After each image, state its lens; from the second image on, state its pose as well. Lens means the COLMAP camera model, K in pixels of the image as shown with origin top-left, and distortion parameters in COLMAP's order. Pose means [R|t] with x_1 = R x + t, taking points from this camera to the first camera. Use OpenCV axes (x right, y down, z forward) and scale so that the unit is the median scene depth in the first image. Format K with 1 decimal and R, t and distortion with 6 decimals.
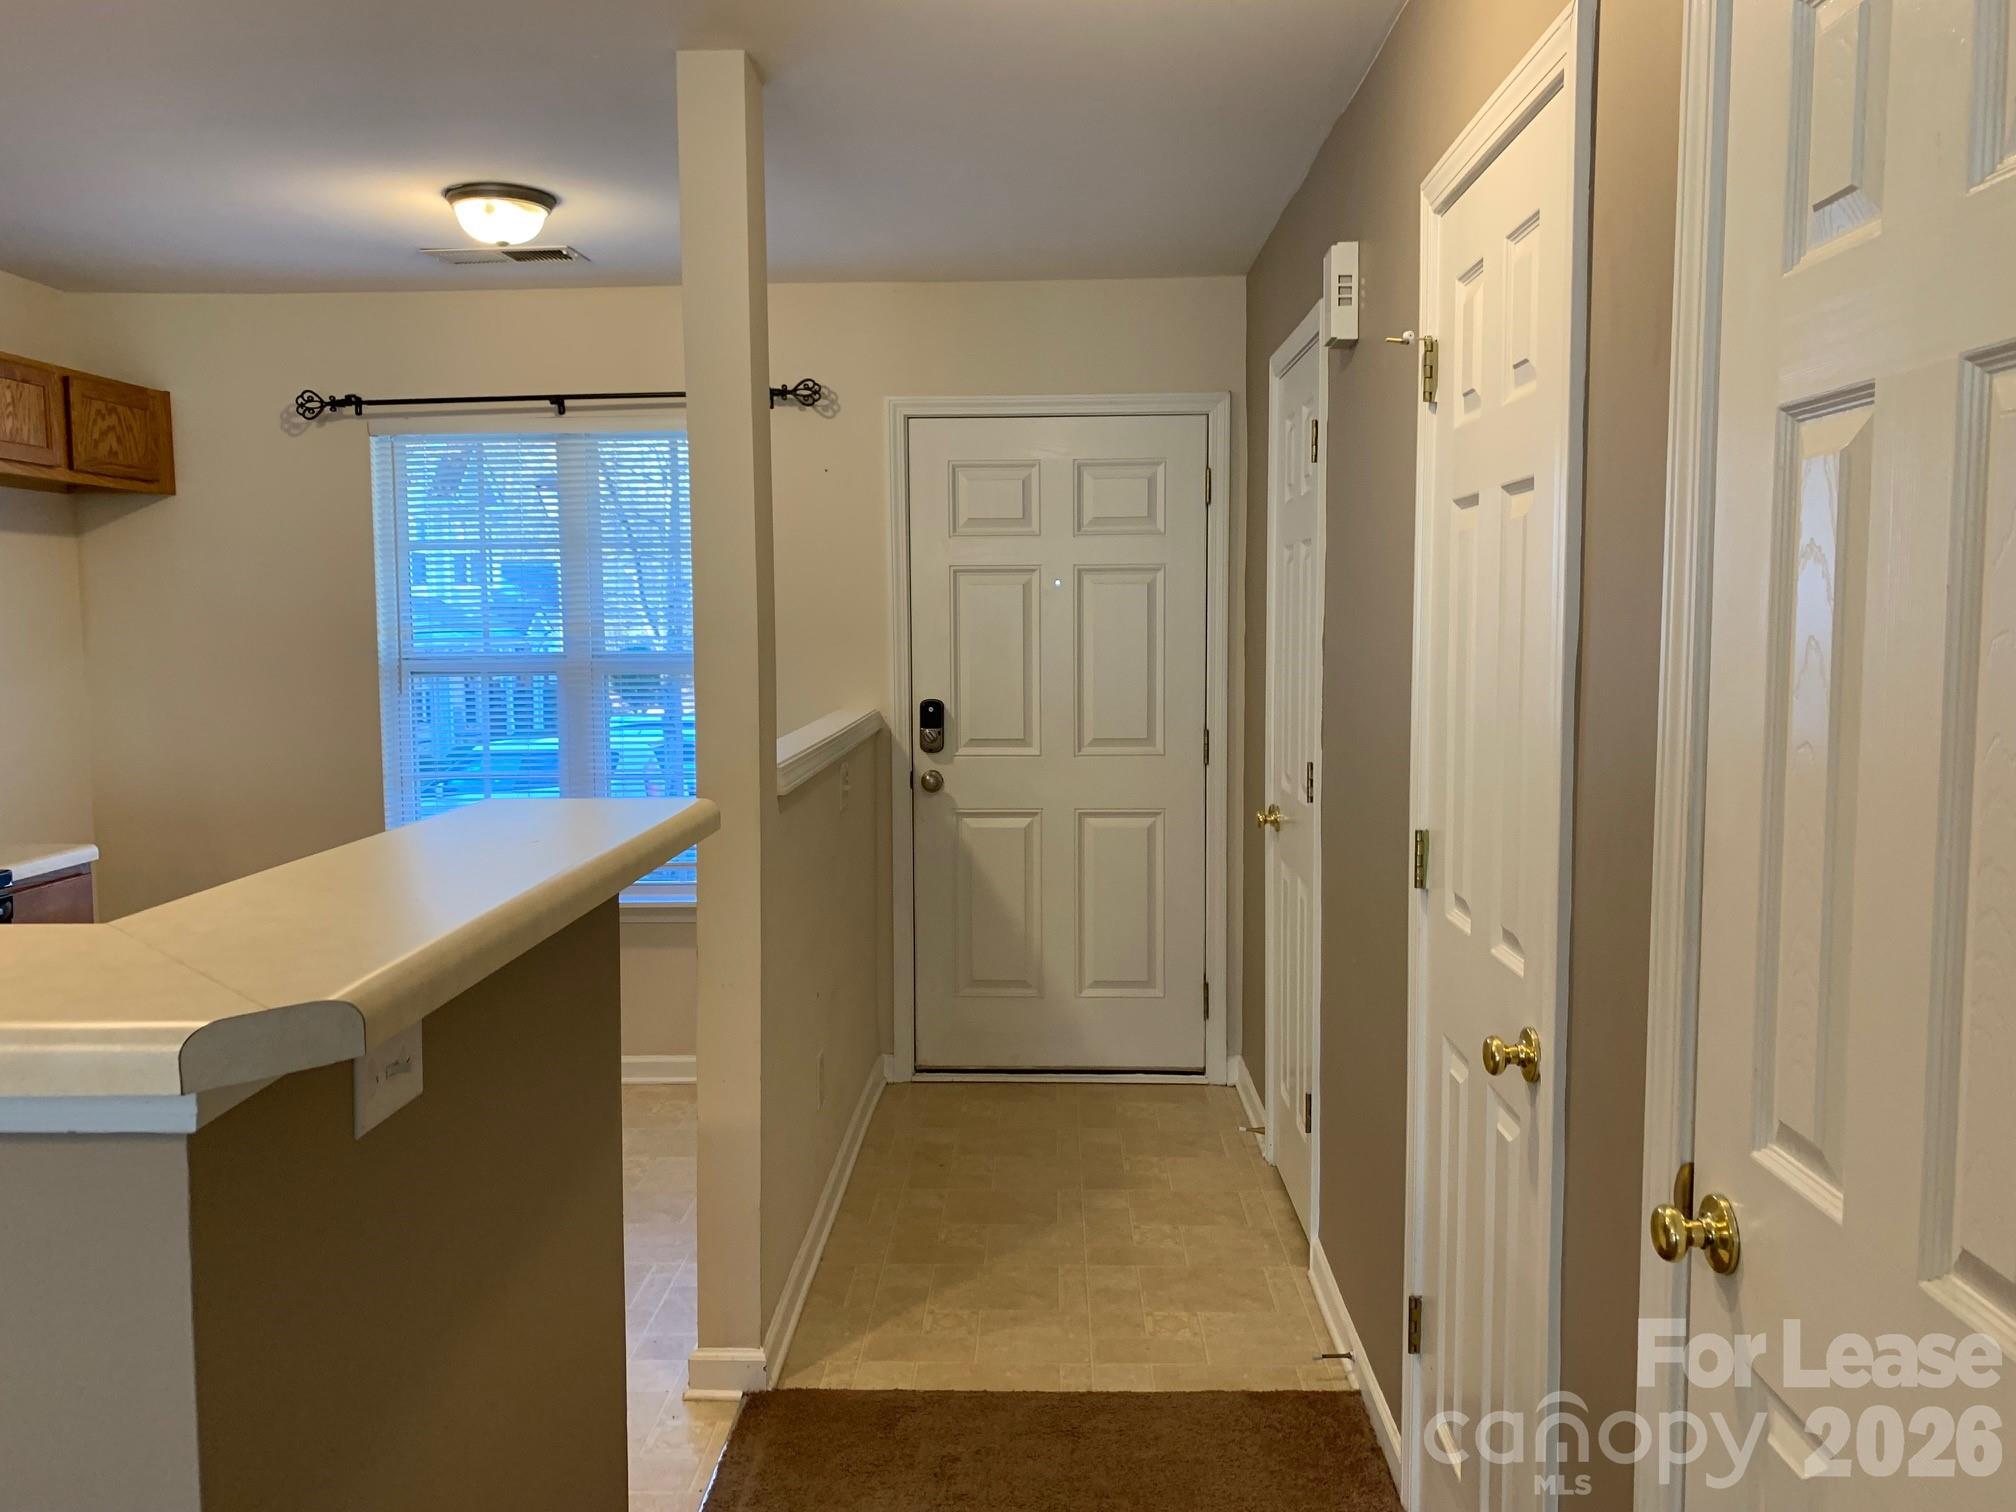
lens RADIAL K [[1539.9, 0, 1008.3], [0, 1539.9, 738.6], [0, 0, 1]] dist [0.043310, -0.054221]
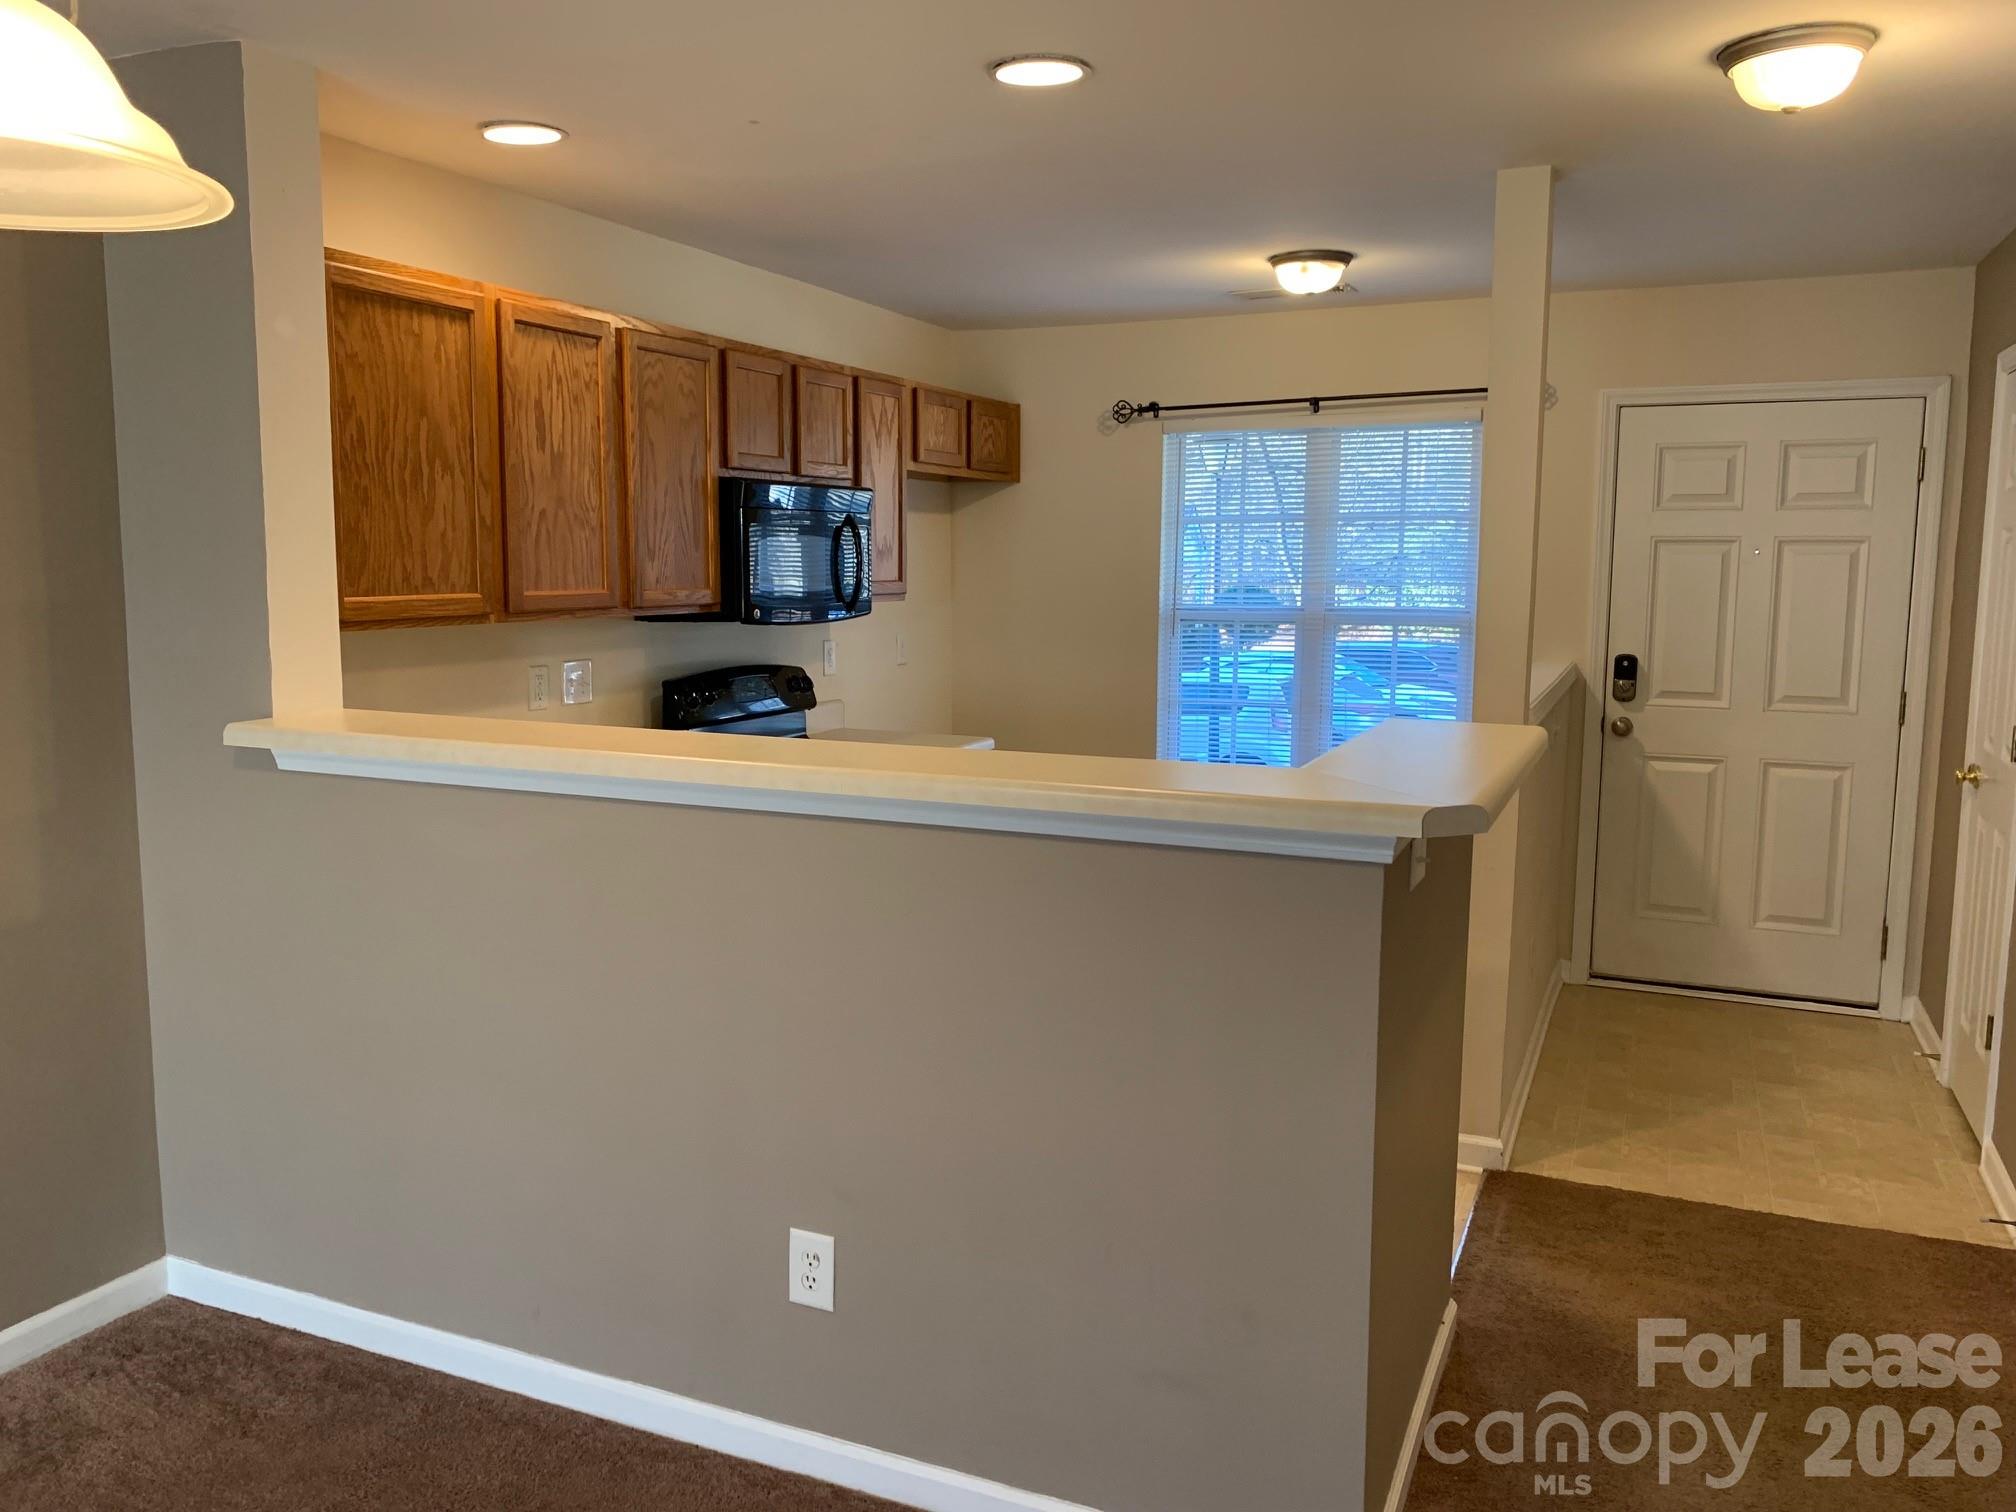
lens RADIAL K [[1539.9, 0, 980.9], [0, 1539.9, 746.3], [0, 0, 1]] dist [0.043310, -0.054221]
pose [[0.922973, 0.058283, -0.380426, -0.054726], [-0.040729, 0.997708, 0.054040, -0.000472], [0.382703, -0.034383, 0.923231, -0.264841]]
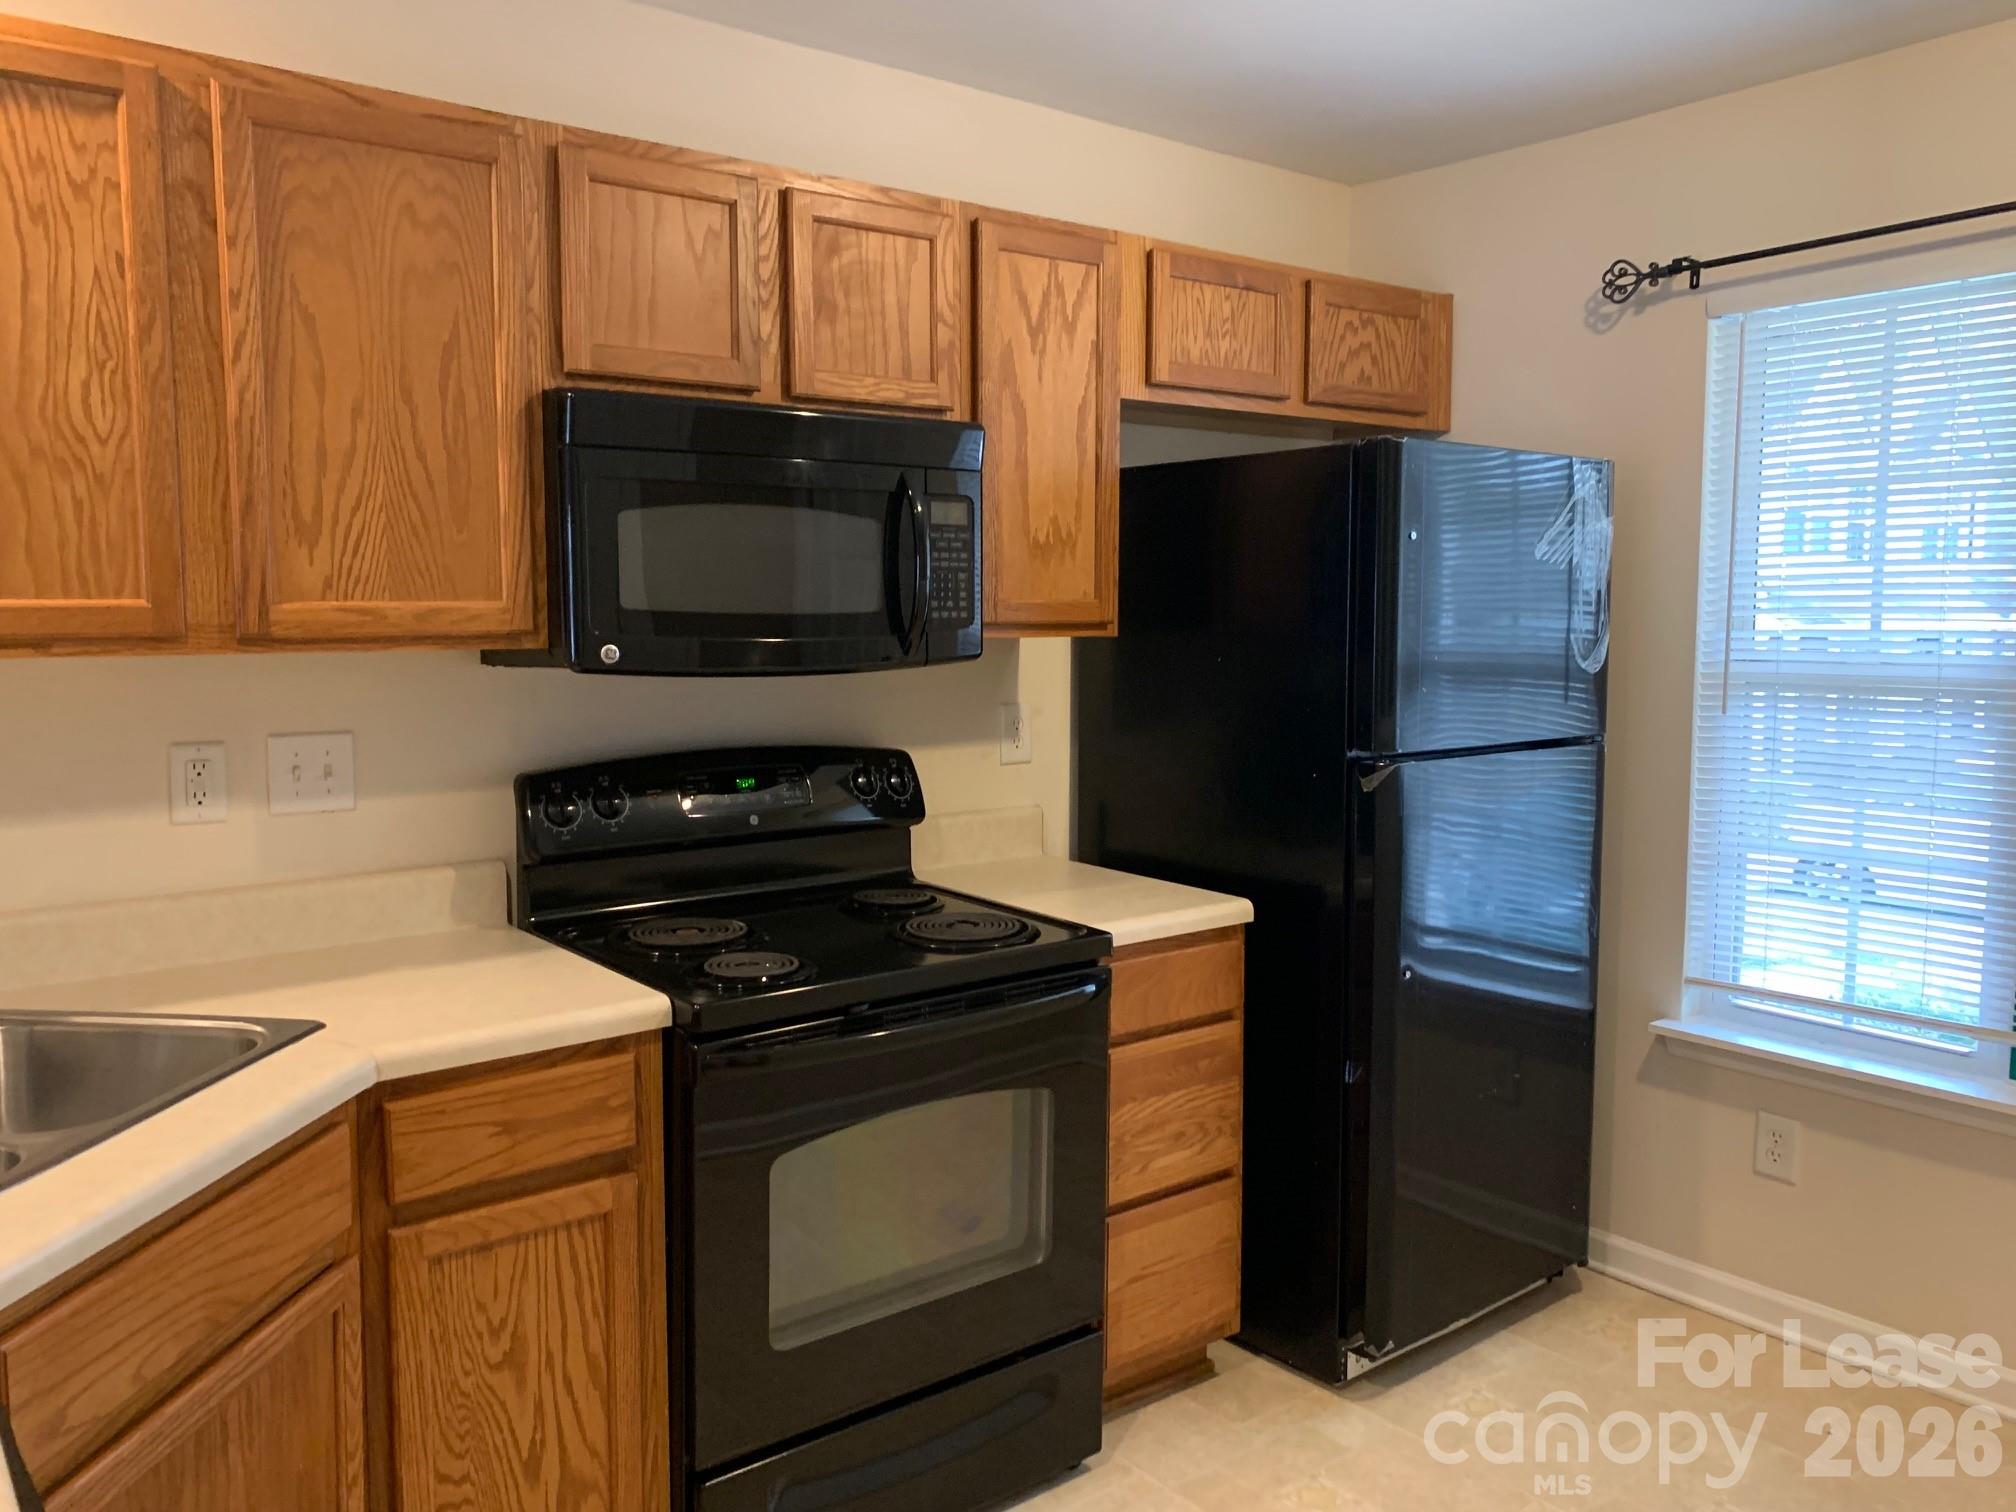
lens RADIAL K [[1539.9, 0, 1013.2], [0, 1539.9, 725.0], [0, 0, 1]] dist [0.043310, -0.054221]
pose [[0.642787, 0.072416, -0.762615, -0.094277], [-0.065902, 0.997059, 0.039131, -0.032019], [0.763205, 0.025105, 0.645668, 0.383120]]
